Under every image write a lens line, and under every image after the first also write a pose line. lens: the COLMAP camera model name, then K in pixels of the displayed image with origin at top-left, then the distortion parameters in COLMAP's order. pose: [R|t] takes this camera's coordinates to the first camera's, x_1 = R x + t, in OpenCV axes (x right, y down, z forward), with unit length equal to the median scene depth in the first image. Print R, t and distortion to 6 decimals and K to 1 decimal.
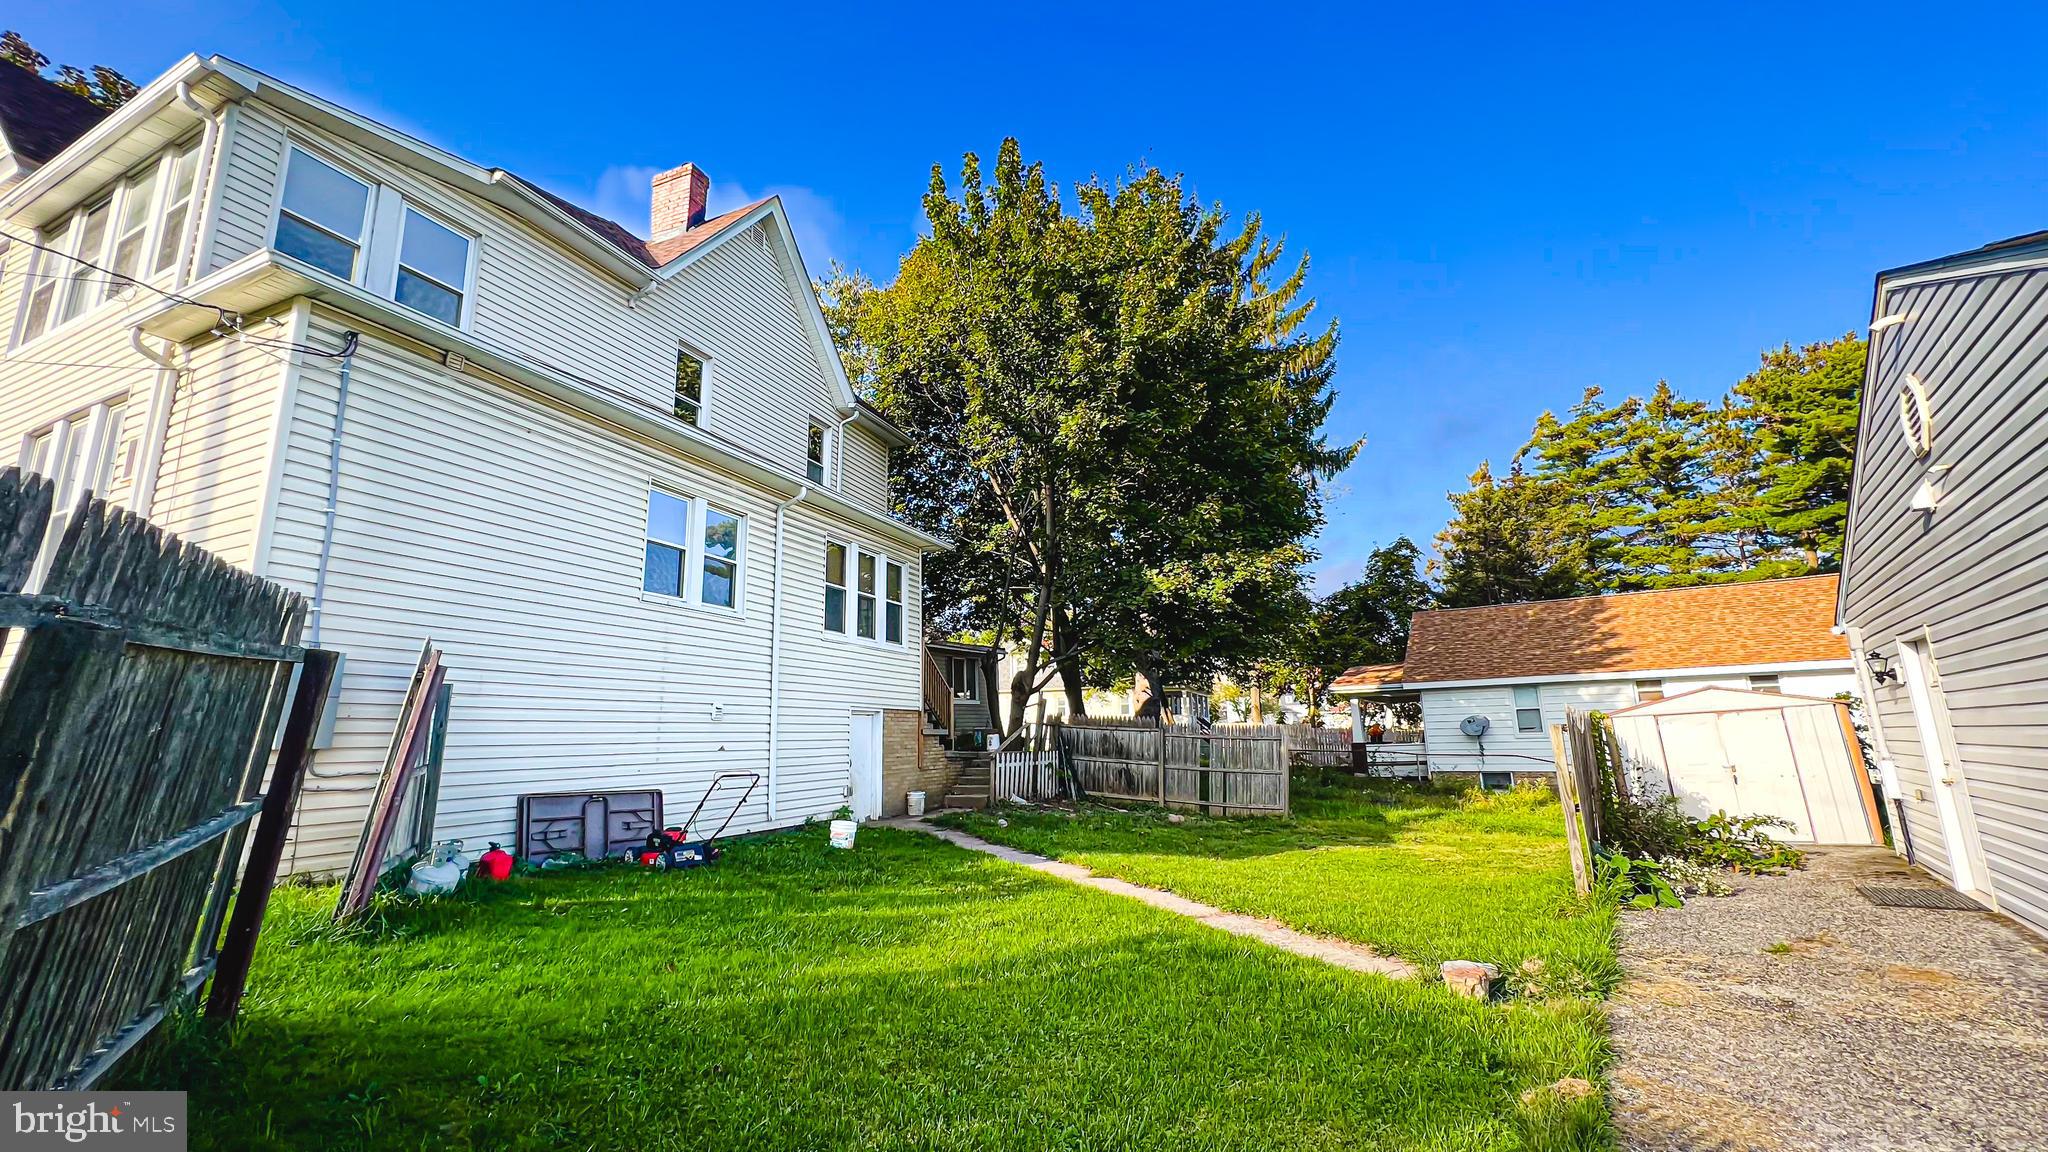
lens RADIAL K [[826.1, 0, 1024.0], [0, 826.1, 576.0], [0, 0, 1]] dist [0.001253, 0.000428]
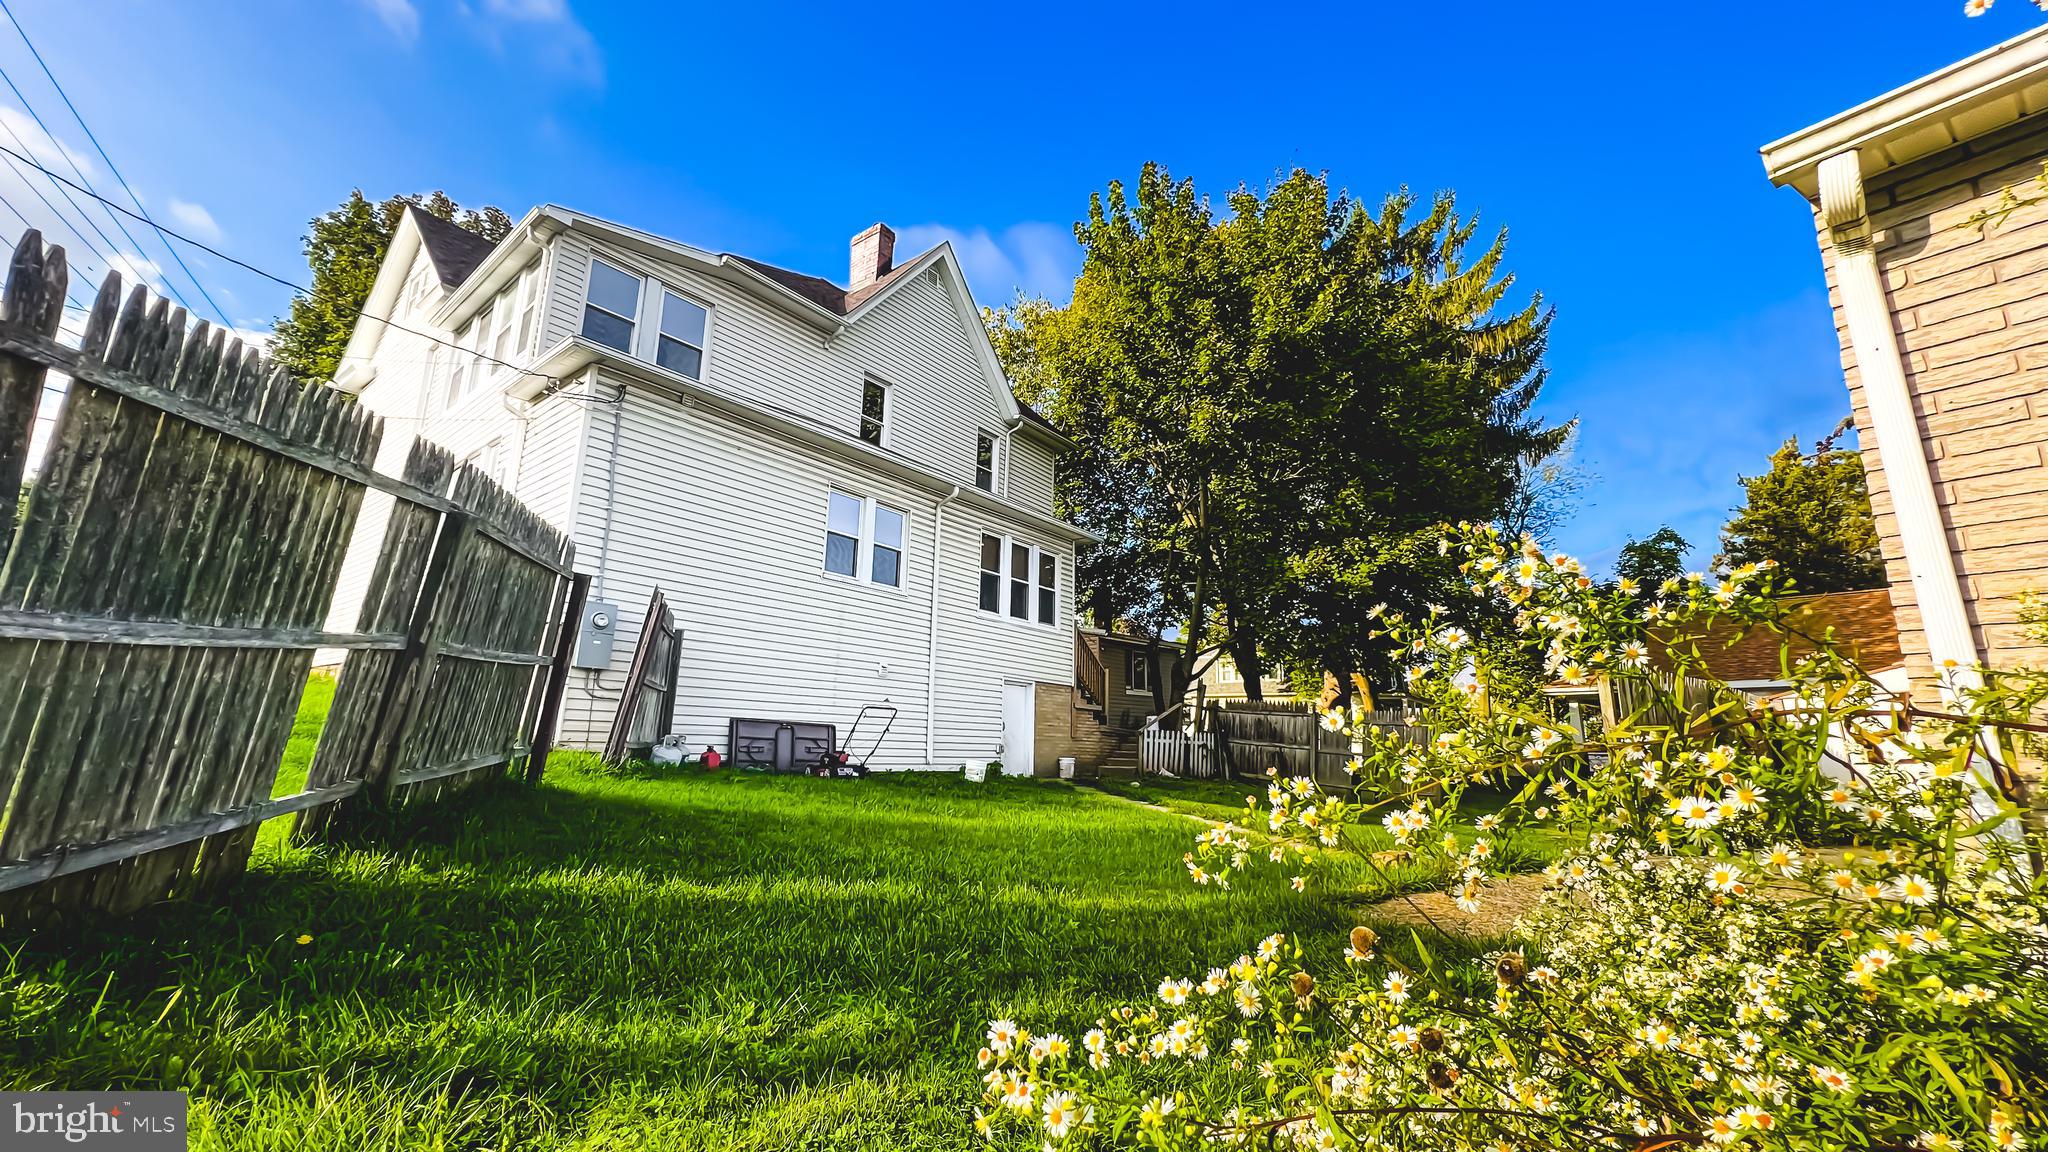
lens RADIAL K [[826.1, 0, 1024.0], [0, 826.1, 576.0], [0, 0, 1]] dist [0.001253, 0.000428]
pose [[0.963689, -0.014109, -0.266653, 0.123803], [0.010548, 0.999835, -0.014782, 0.034231], [0.266818, 0.011432, 0.963679, -0.101671]]
